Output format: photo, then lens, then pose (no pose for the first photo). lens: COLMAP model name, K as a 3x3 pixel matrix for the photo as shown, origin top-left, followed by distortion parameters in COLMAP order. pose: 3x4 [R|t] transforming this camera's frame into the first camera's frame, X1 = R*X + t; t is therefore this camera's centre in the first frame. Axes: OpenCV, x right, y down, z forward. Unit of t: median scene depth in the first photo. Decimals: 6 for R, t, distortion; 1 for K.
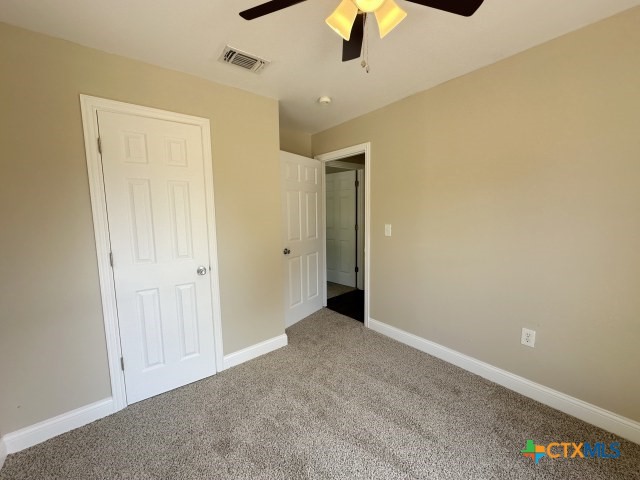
lens RADIAL K [[260.5, 0, 320.0], [0, 260.5, 240.0], [0, 0, 1]] dist [-0.000785, -0.000001]
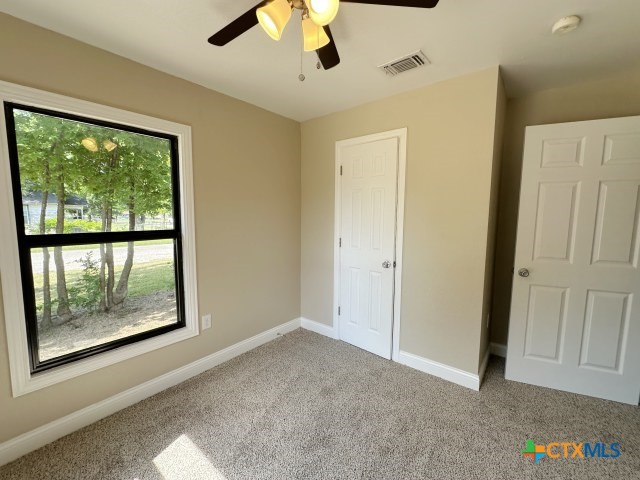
lens RADIAL K [[267.7, 0, 313.0], [0, 267.7, 239.0], [0, 0, 1]] dist [-0.001411, 0.000072]
pose [[0.193202, 0.113734, -0.974545, 0.638176], [-0.116010, 0.988939, 0.092415, -0.064183], [0.974276, 0.095203, 0.204259, 0.443201]]
